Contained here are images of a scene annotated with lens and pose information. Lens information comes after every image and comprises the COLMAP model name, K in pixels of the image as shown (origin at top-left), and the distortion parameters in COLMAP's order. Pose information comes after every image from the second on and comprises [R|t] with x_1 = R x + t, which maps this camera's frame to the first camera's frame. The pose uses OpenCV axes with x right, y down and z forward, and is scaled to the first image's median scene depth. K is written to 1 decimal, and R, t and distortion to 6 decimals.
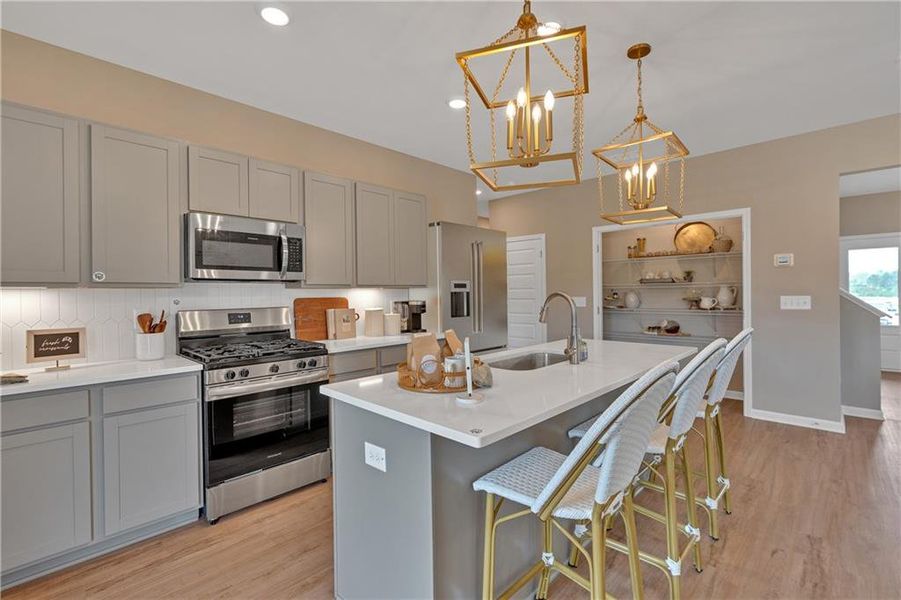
lens RADIAL K [[403.7, 0, 450.6], [0, 403.7, 294.3], [0, 0, 1]] dist [-0.004397, -0.000059]
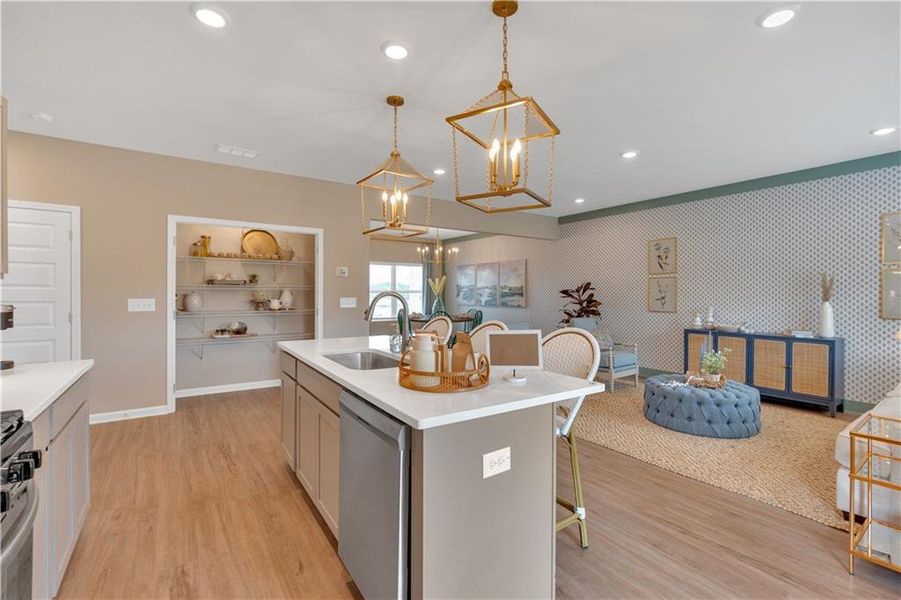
lens RADIAL K [[403.7, 0, 450.6], [0, 403.7, 294.3], [0, 0, 1]] dist [-0.004397, -0.000059]
pose [[0.206970, 0.012086, 0.978273, -0.339059], [-0.003097, 0.999927, -0.011698, 0.005256], [-0.978342, -0.000608, 0.206992, 0.270249]]
